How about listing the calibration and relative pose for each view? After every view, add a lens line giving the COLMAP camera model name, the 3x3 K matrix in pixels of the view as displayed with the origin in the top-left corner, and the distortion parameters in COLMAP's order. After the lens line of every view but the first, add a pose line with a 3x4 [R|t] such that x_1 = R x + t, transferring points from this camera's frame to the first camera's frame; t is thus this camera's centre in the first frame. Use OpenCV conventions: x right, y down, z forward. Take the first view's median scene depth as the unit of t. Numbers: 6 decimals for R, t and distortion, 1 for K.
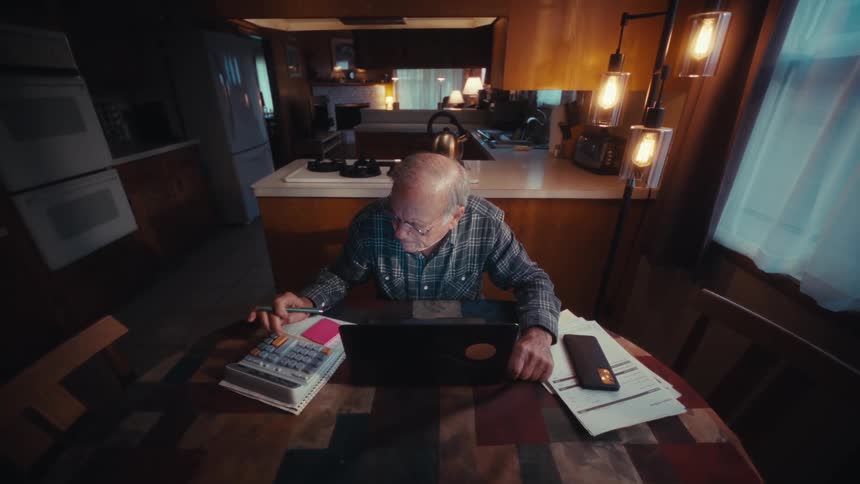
lens RADIAL K [[345.2, 0, 432.6], [0, 345.2, 238.4], [0, 0, 1]] dist [-0.013489, -0.000604]
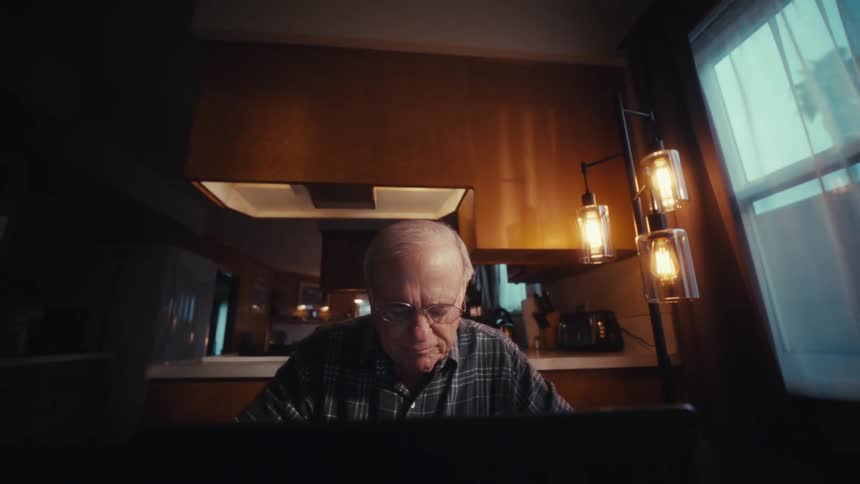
lens RADIAL K [[345.2, 0, 433.3], [0, 345.2, 242.1], [0, 0, 1]] dist [-0.013489, -0.000604]
pose [[0.993239, 0.000538, 0.116083, -0.034793], [0.071781, 0.783045, -0.617810, 0.180200], [-0.091231, 0.621965, 0.777712, 0.361719]]
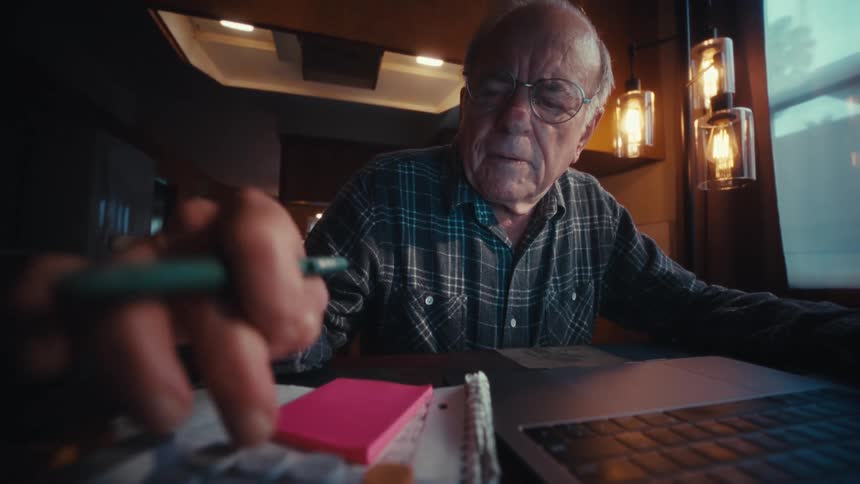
lens RADIAL K [[345.2, 0, 436.1], [0, 345.2, 242.2], [0, 0, 1]] dist [-0.013489, -0.000604]
pose [[0.965660, 0.032557, 0.257763, -0.233683], [0.090119, 0.888550, -0.449842, 0.242289], [-0.243680, 0.457623, 0.855103, 0.599496]]
